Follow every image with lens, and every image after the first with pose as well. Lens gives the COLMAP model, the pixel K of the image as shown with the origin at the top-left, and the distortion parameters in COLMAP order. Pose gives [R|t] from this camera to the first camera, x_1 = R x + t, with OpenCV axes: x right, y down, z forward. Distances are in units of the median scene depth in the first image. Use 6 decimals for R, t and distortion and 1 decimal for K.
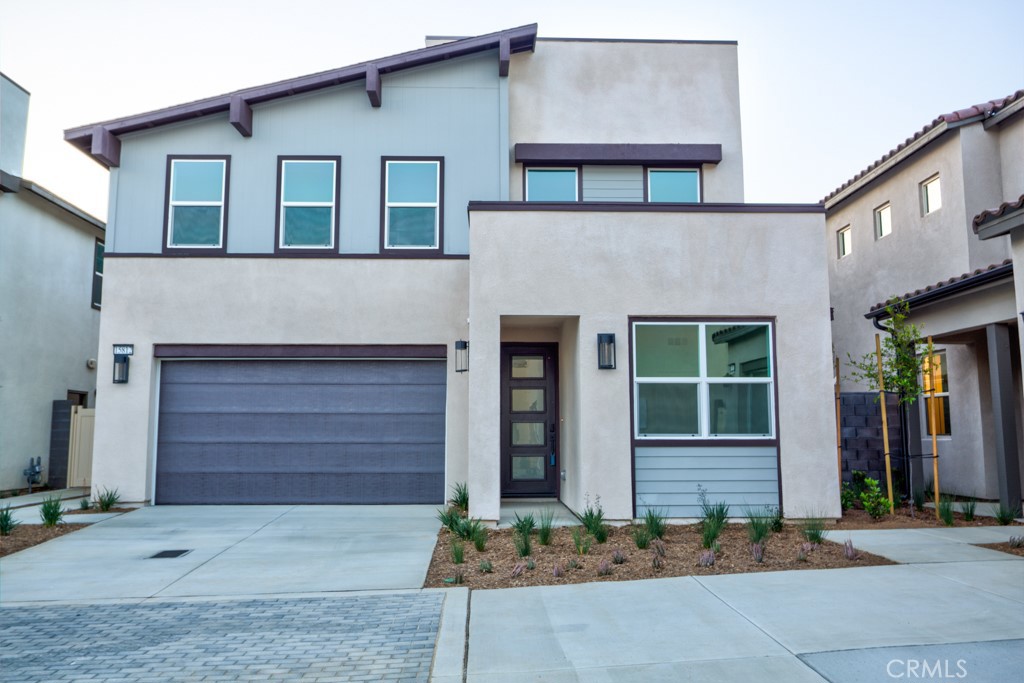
lens RADIAL K [[843.5, 0, 511.4], [0, 843.5, 339.2], [0, 0, 1]] dist [0.002706, -0.008571]
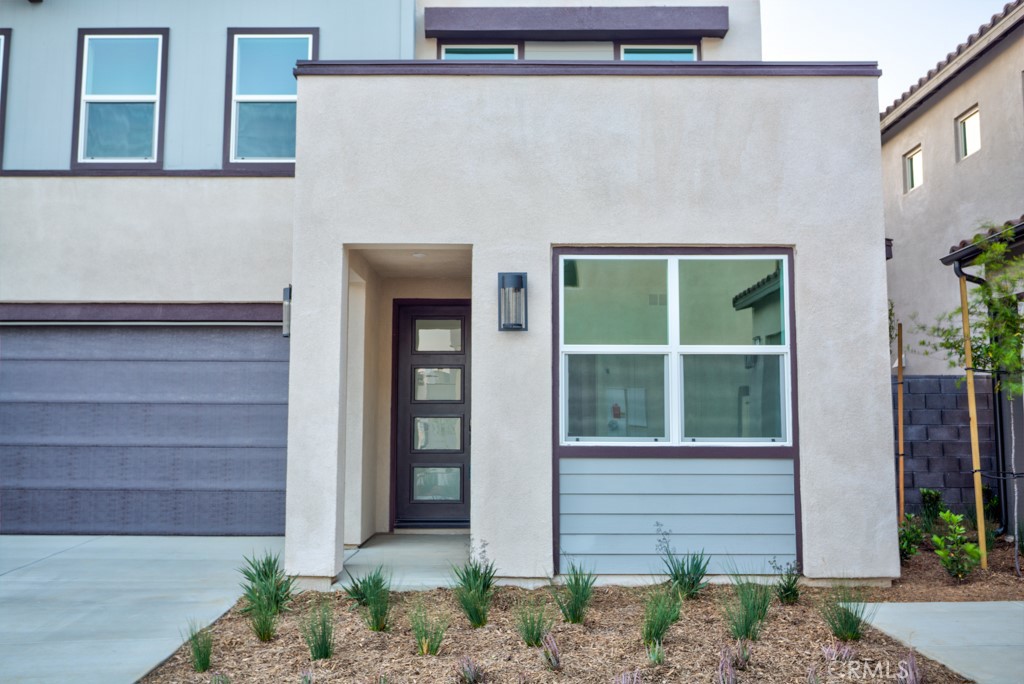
lens RADIAL K [[937.3, 0, 512.9], [0, 937.3, 341.4], [0, 0, 1]] dist [0.001001, 0.000000]
pose [[0.999558, 0.001098, -0.029716, 0.112849], [-0.000526, 0.999815, 0.019250, 0.025573], [0.029732, -0.019226, 0.999373, 0.273361]]
